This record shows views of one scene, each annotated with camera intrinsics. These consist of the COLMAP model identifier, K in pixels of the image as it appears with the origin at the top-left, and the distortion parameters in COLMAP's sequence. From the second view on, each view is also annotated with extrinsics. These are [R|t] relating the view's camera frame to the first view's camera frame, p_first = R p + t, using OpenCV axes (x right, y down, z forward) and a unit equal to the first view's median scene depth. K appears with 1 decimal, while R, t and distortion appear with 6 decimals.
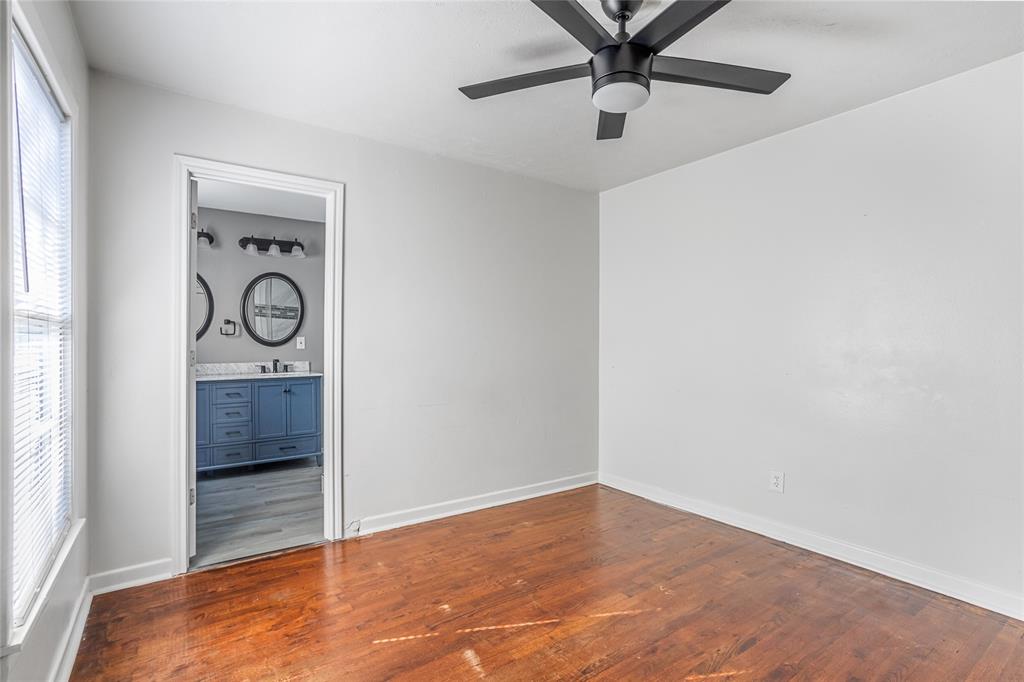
lens RADIAL K [[491.5, 0, 506.5], [0, 491.5, 340.4], [0, 0, 1]] dist [-0.056721, 0.032616]
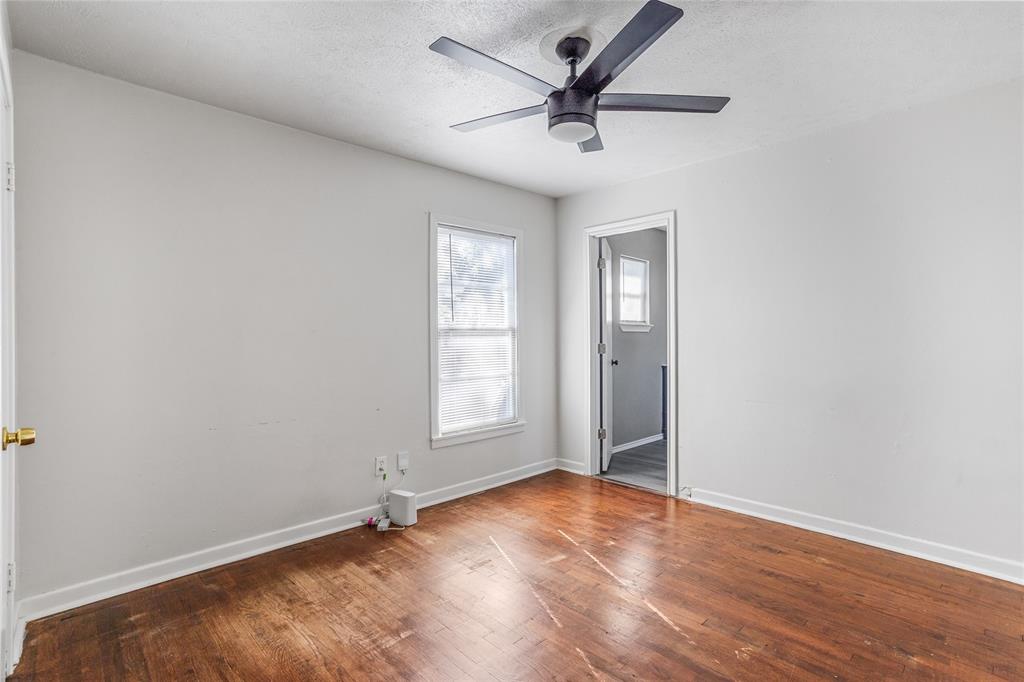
lens RADIAL K [[491.5, 0, 506.5], [0, 491.5, 340.4], [0, 0, 1]] dist [-0.056721, 0.032616]
pose [[0.146054, 0.007661, -0.989247, 0.538491], [0.012308, 0.999879, 0.009560, -0.006149], [0.989200, -0.013572, 0.145942, 0.255310]]
